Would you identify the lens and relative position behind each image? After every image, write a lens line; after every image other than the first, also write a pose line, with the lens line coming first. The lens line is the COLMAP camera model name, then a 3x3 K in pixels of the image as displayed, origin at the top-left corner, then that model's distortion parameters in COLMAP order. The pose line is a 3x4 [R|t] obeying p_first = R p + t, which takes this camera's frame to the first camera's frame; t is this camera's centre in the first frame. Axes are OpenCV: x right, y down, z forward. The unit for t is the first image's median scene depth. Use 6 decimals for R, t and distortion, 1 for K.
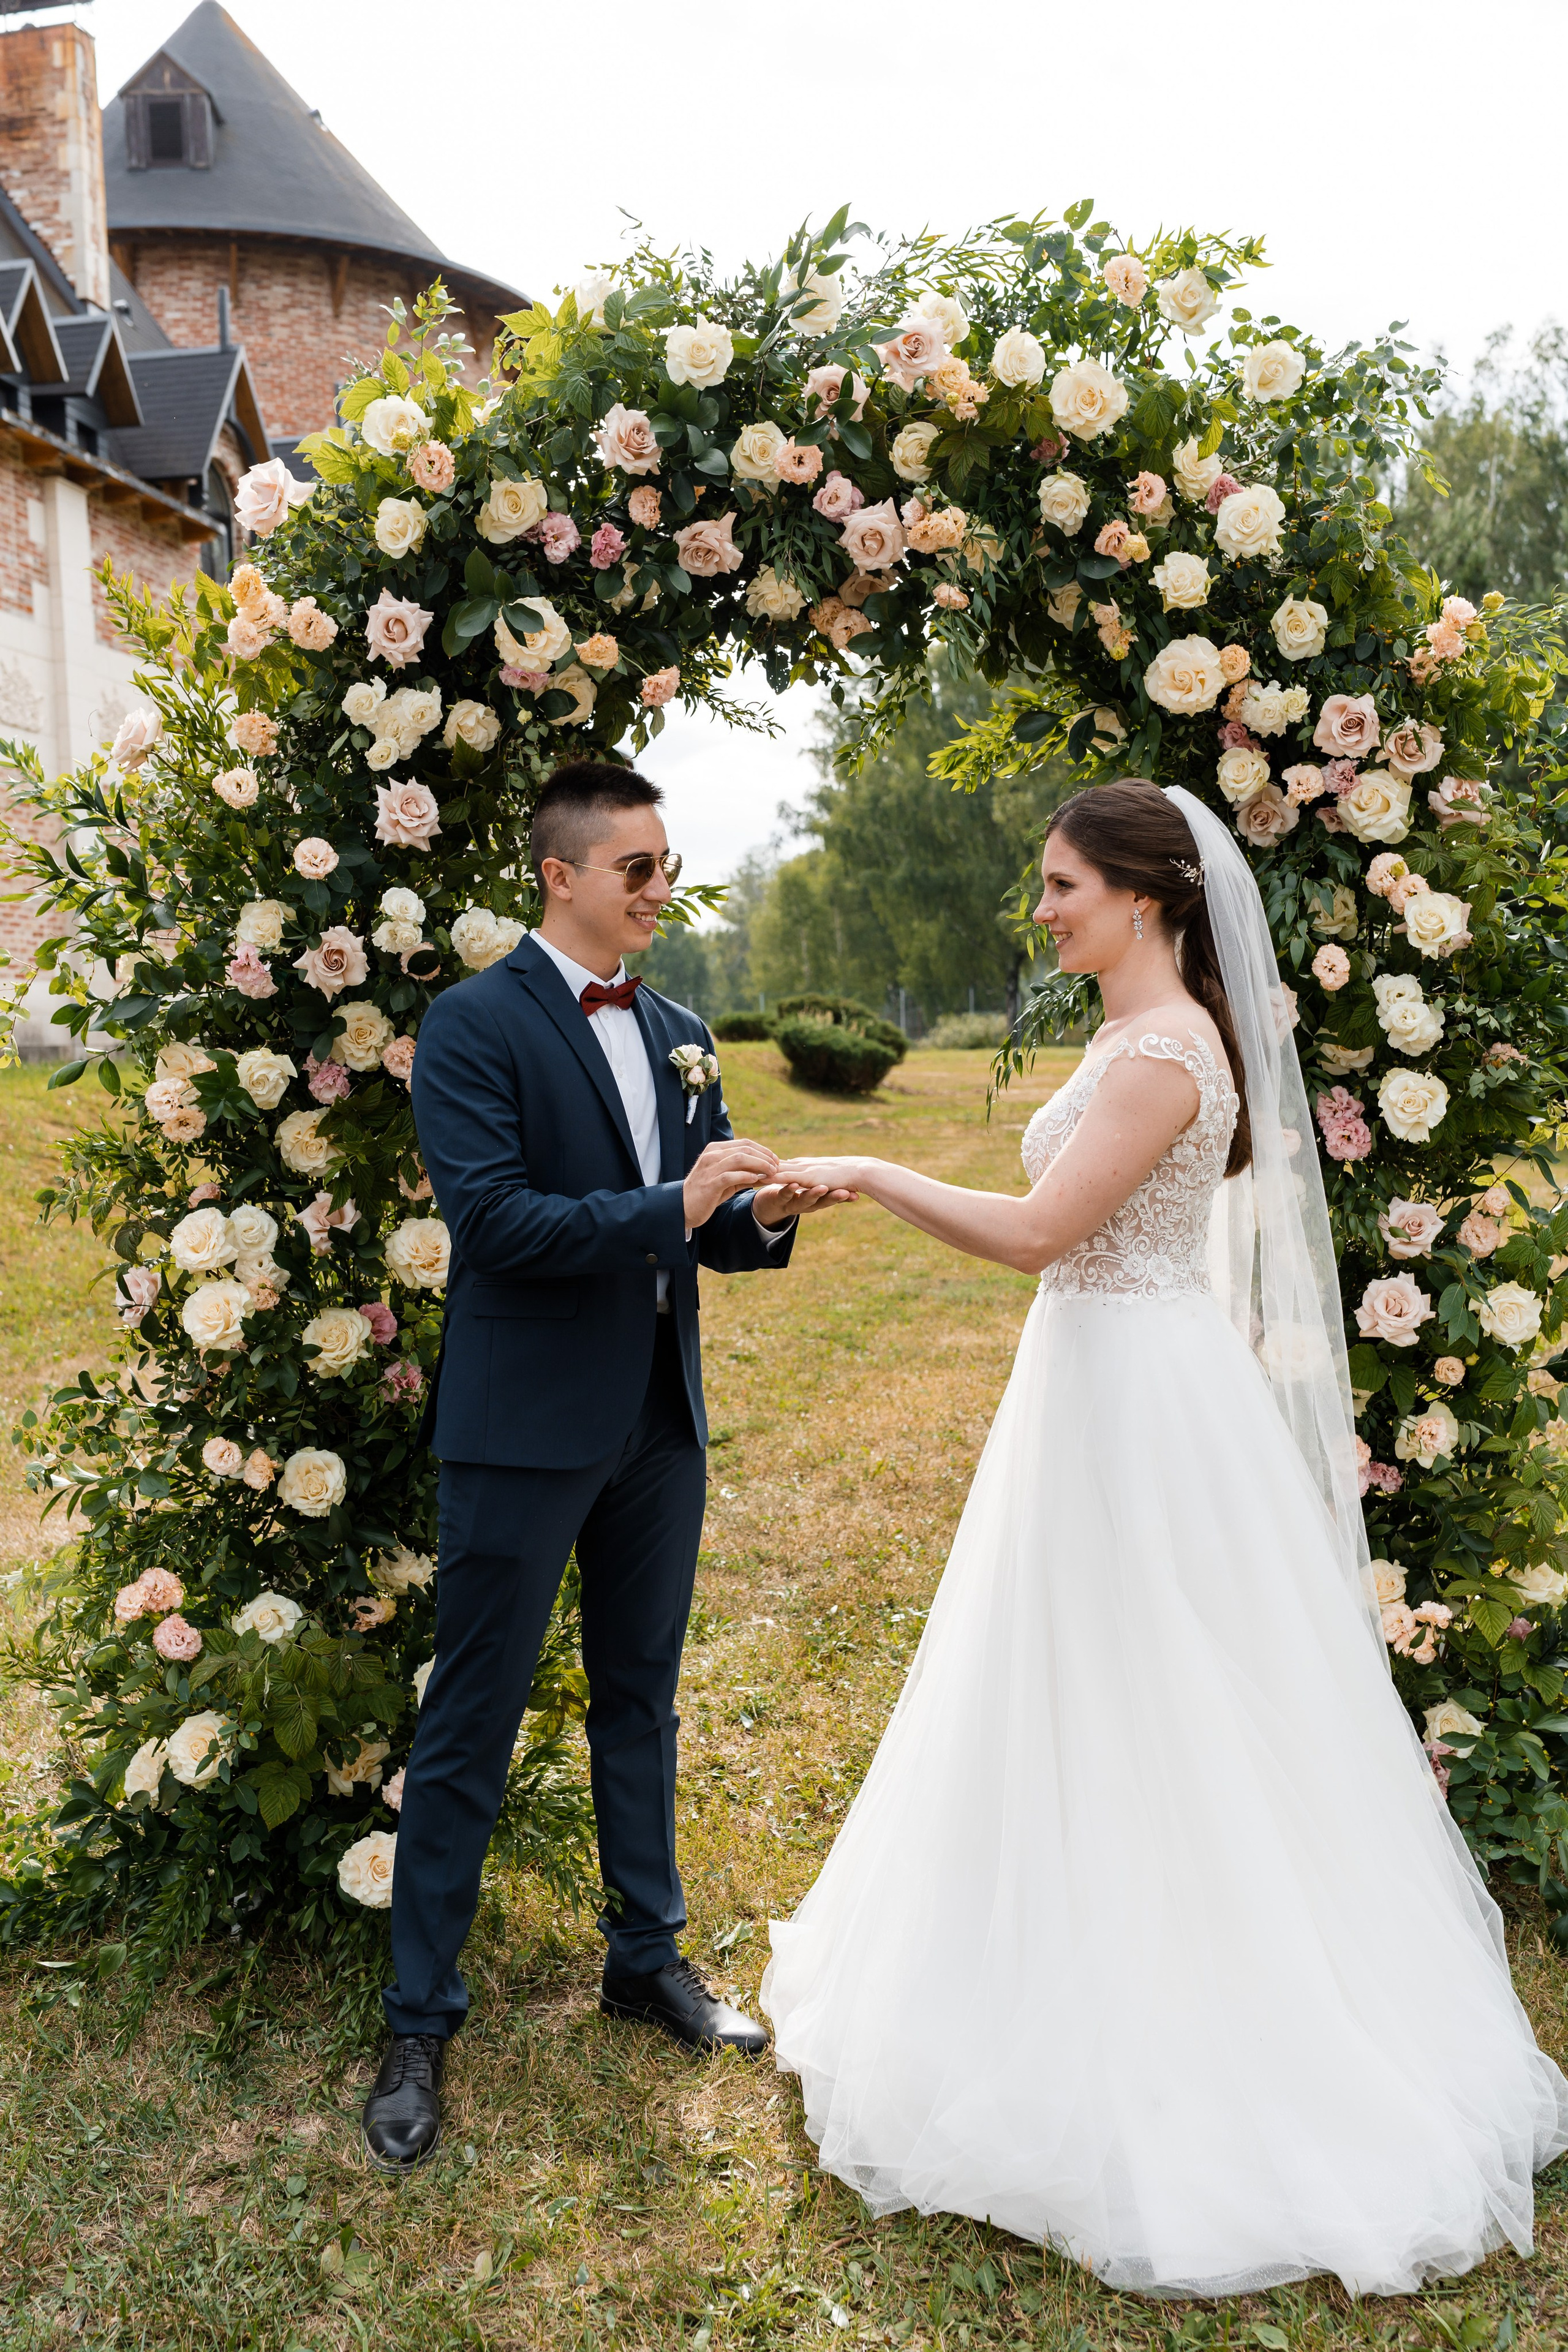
lens RADIAL K [[2243.4, 0, 755.8], [0, 2243.4, 1183.9], [0, 0, 1]] dist [-0.003968, 0.000000]
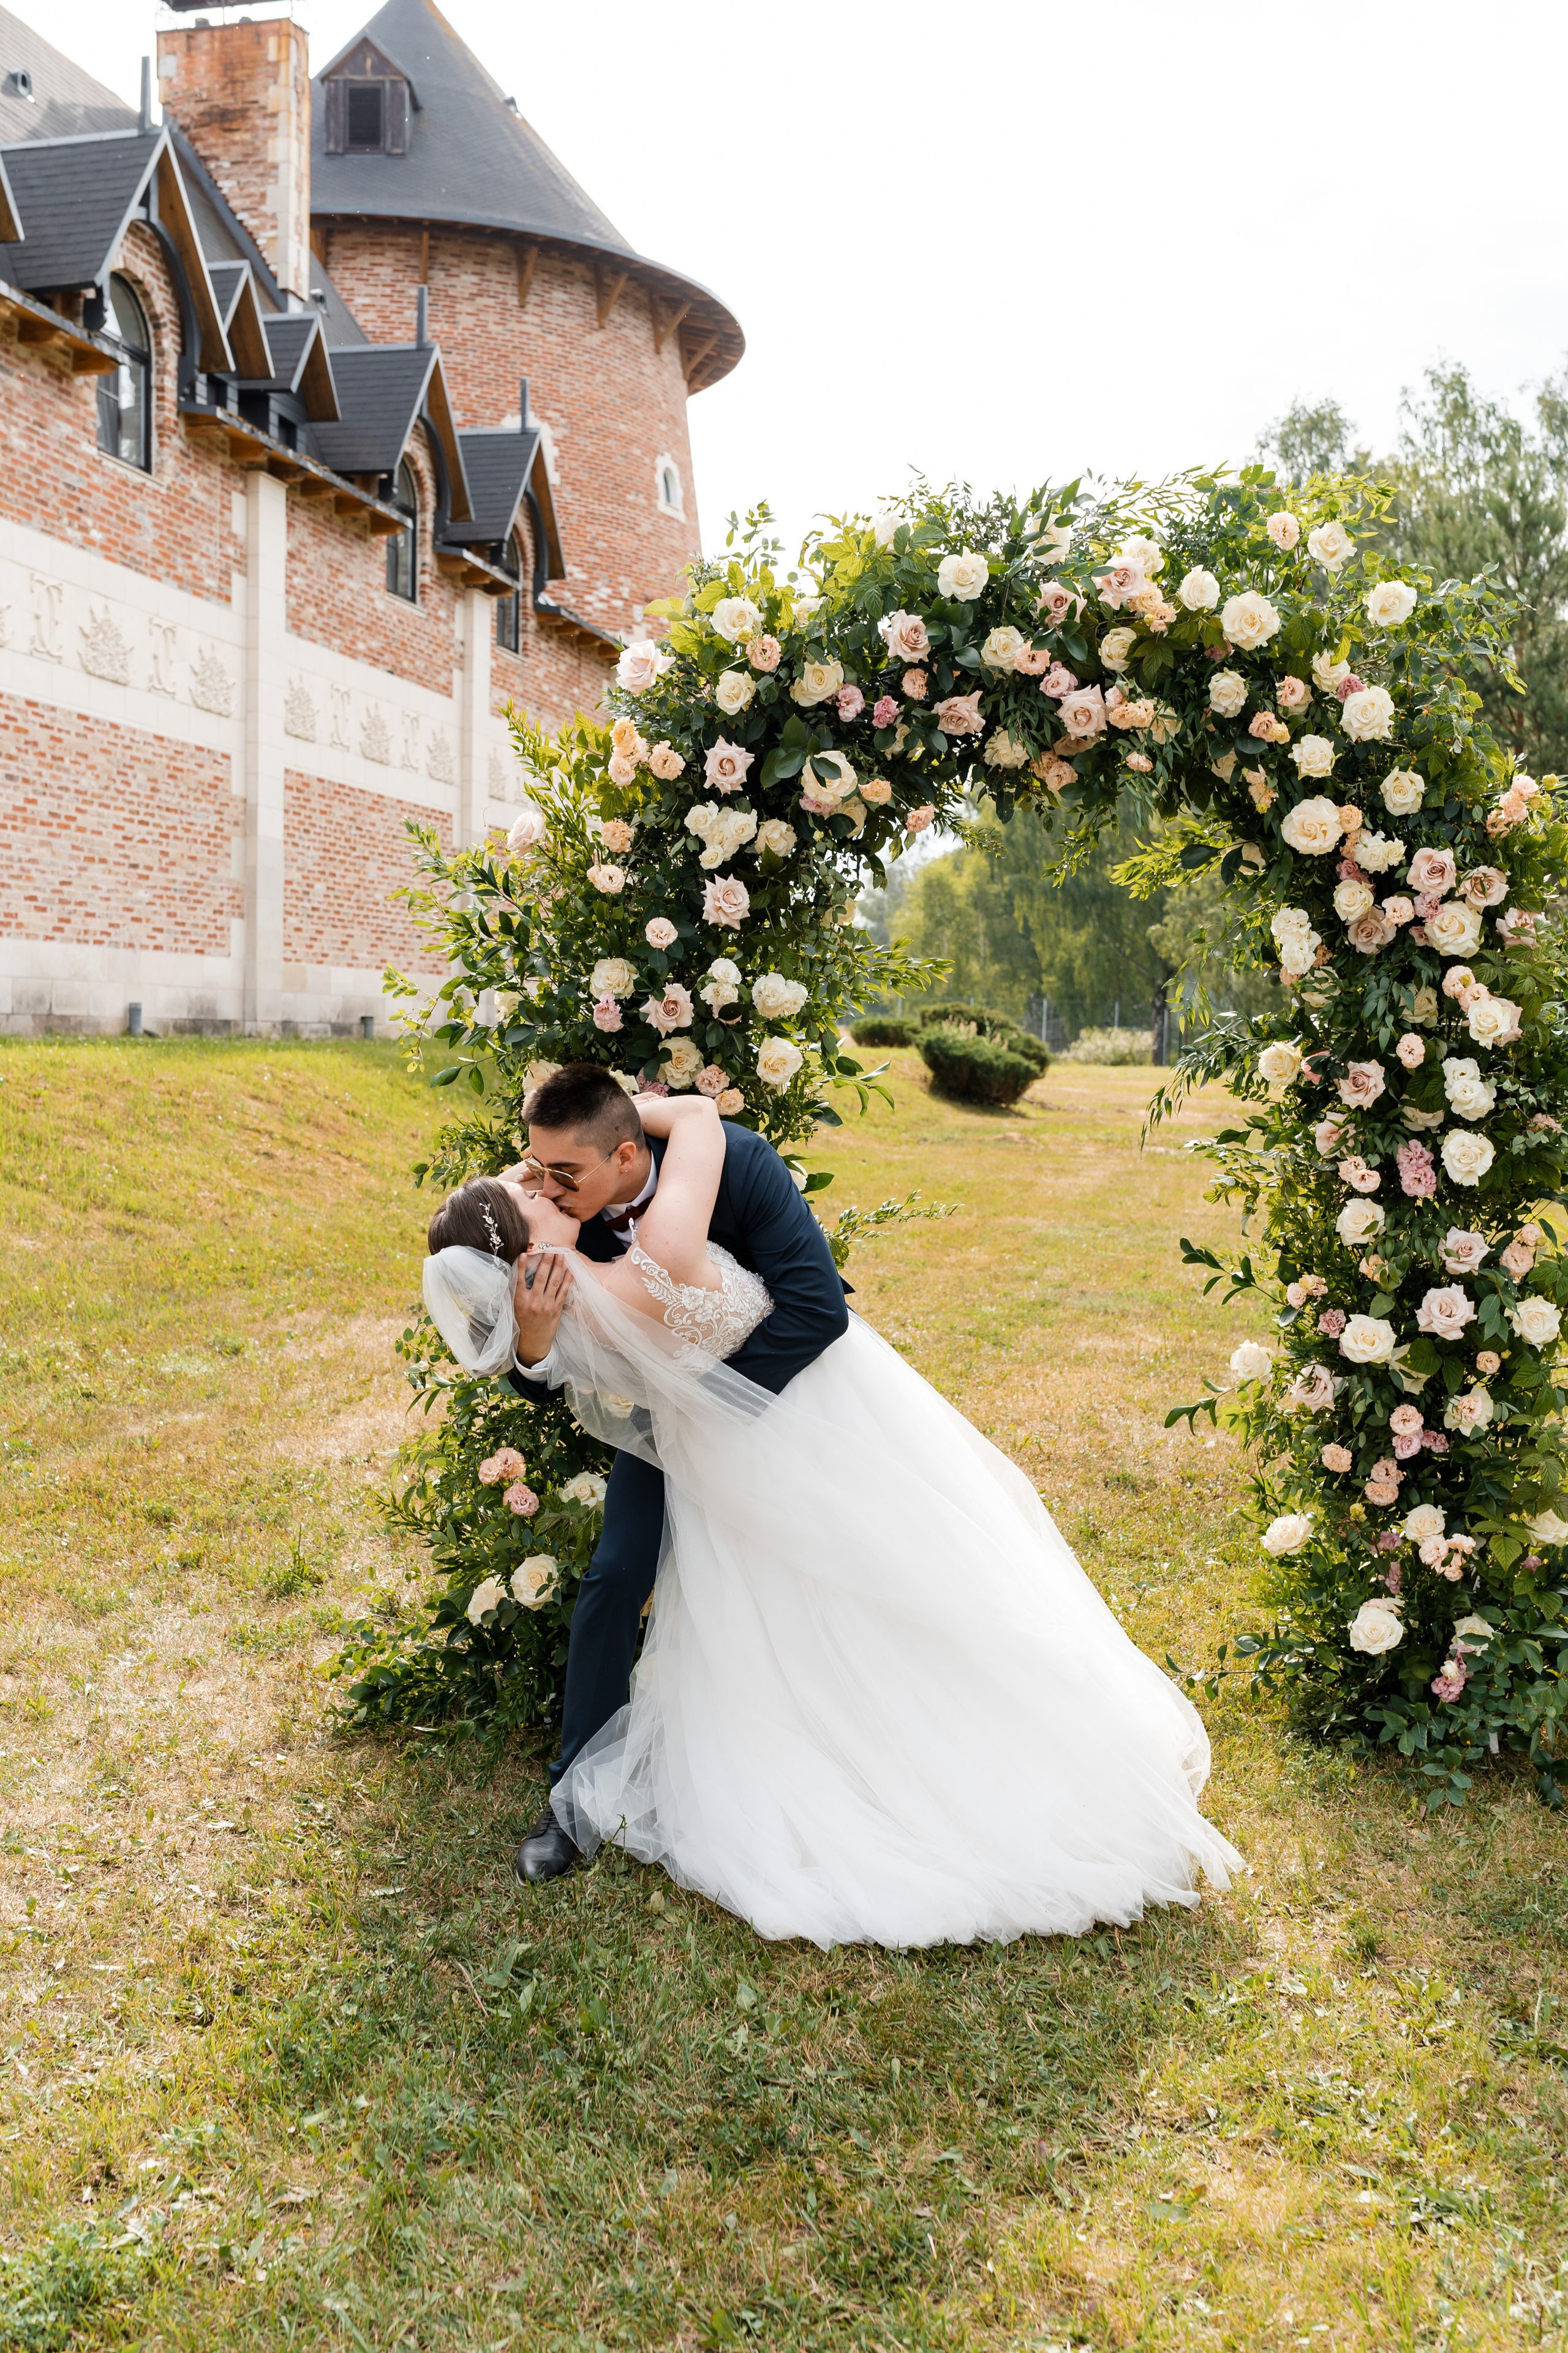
lens RADIAL K [[2244.2, 0, 774.8], [0, 2244.2, 1192.4], [0, 0, 1]] dist [-0.003968, 0.000000]
pose [[0.997088, 0.056313, -0.051422, -0.044683], [-0.056213, 0.998413, 0.003382, 0.003790], [0.051531, -0.000482, 0.998671, -0.336912]]
